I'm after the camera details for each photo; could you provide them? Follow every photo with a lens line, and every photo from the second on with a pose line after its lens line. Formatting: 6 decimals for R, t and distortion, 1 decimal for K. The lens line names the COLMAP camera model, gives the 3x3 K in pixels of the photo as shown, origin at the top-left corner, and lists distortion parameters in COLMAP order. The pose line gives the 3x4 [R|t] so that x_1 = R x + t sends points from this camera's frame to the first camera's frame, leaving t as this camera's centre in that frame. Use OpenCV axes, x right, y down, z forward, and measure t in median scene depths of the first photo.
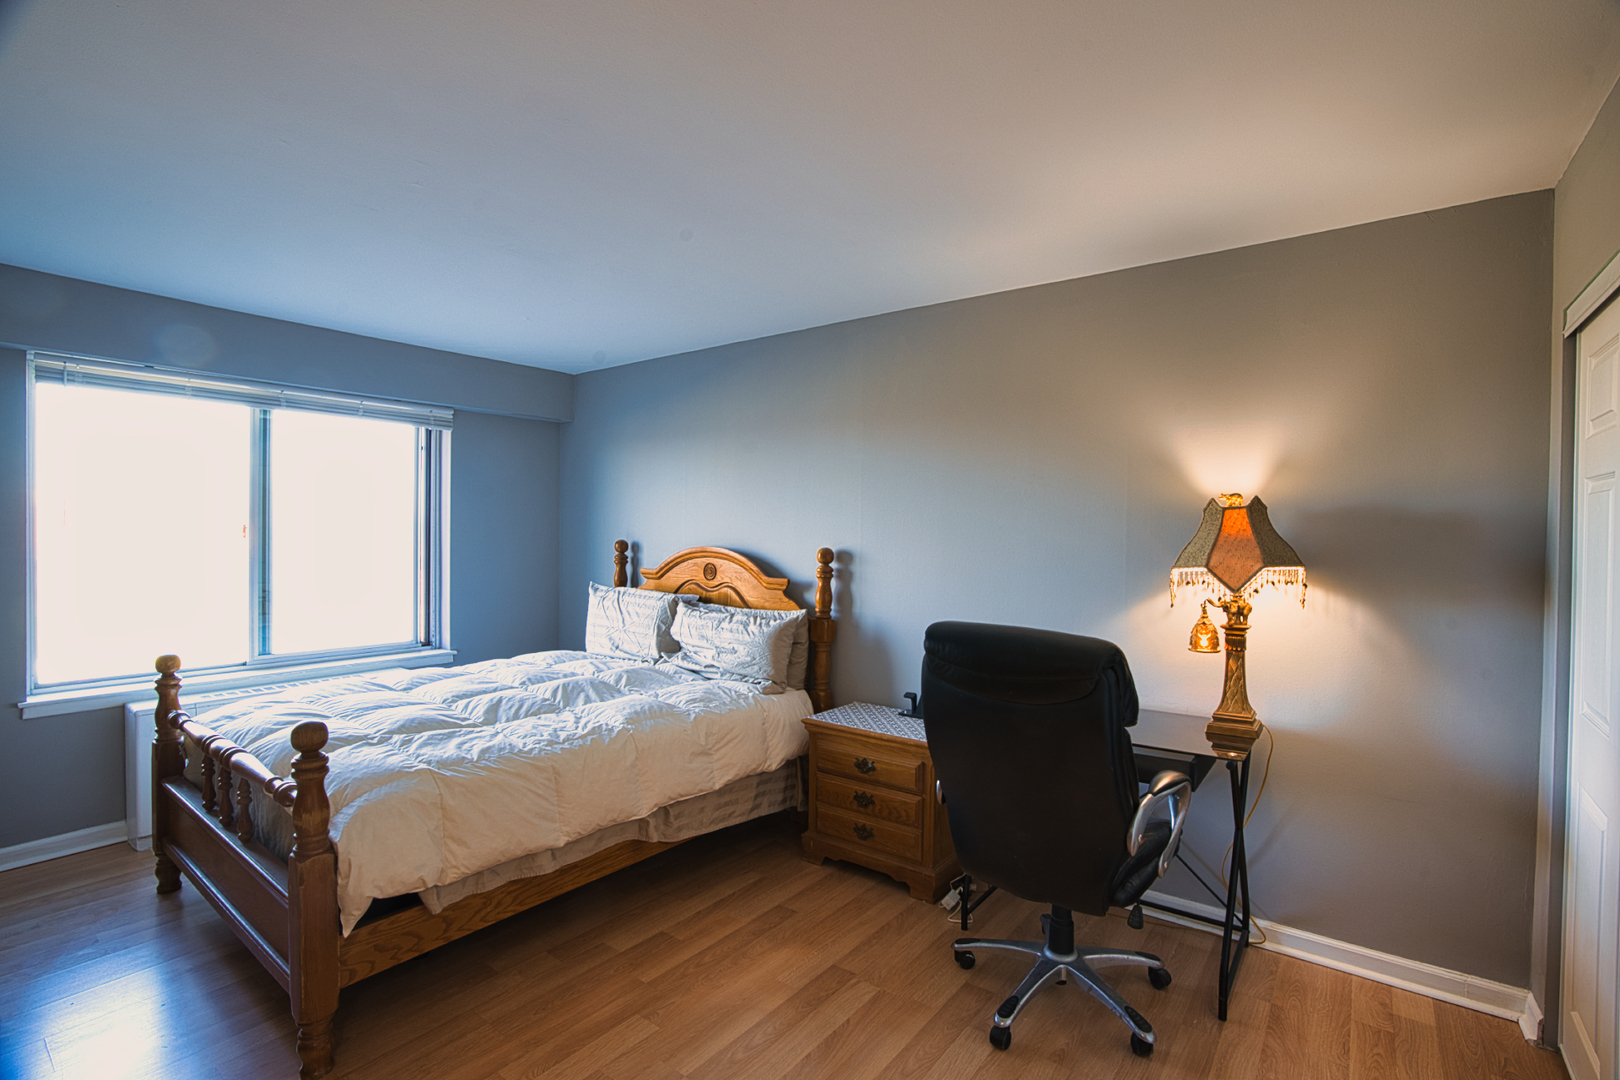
lens RADIAL K [[745.0, 0, 817.9], [0, 745.0, 543.7], [0, 0, 1]] dist [-0.053519, 0.018270]
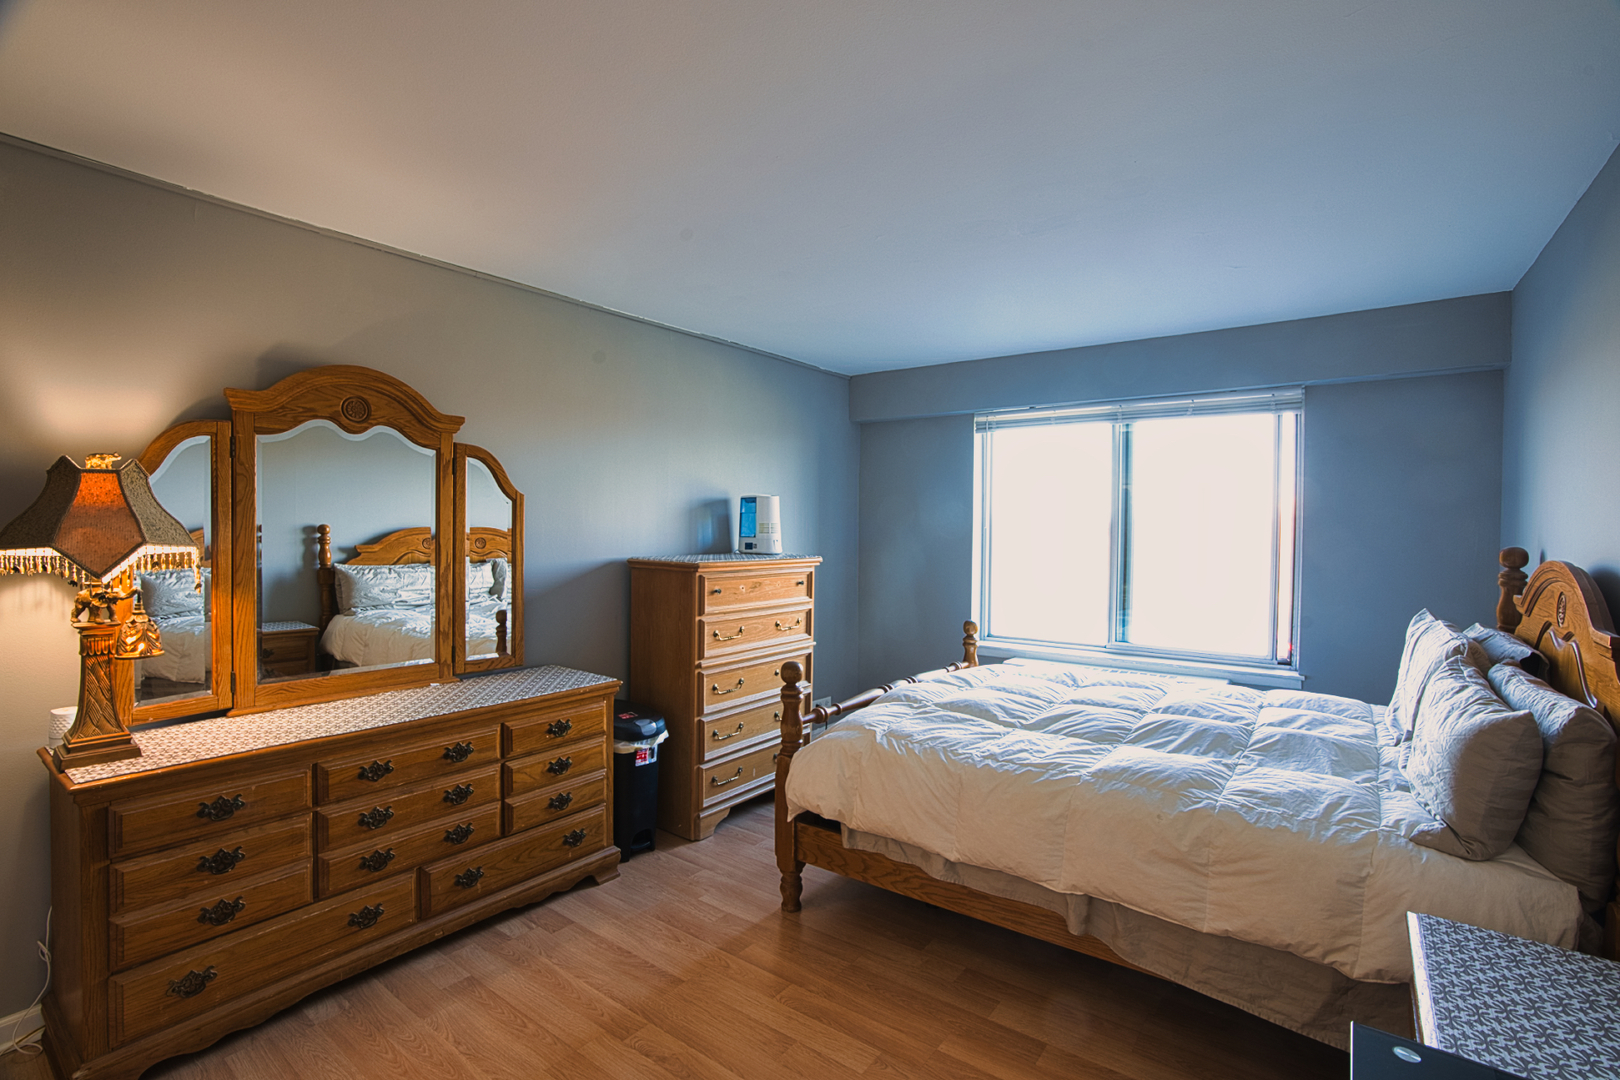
lens RADIAL K [[745.0, 0, 811.7], [0, 745.0, 550.9], [0, 0, 1]] dist [-0.053519, 0.018270]
pose [[0.021340, 0.022404, -0.999521, 0.491547], [-0.024728, 0.999455, 0.021875, -0.002639], [0.999466, 0.024250, 0.021882, 0.659504]]
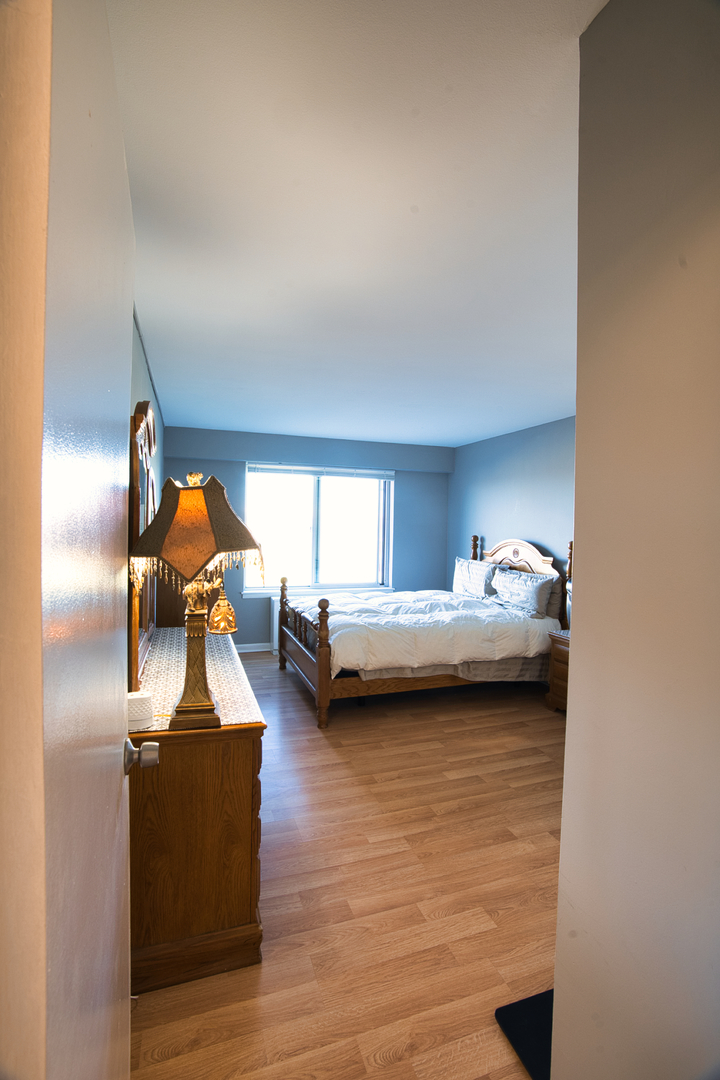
lens RADIAL K [[496.7, 0, 362.8], [0, 496.7, 541.3], [0, 0, 1]] dist [-0.053519, 0.018270]
pose [[0.836587, 0.018003, -0.547538, 0.293252], [-0.016014, 0.999836, 0.008407, 0.006868], [0.547600, 0.001736, 0.836739, -0.318987]]
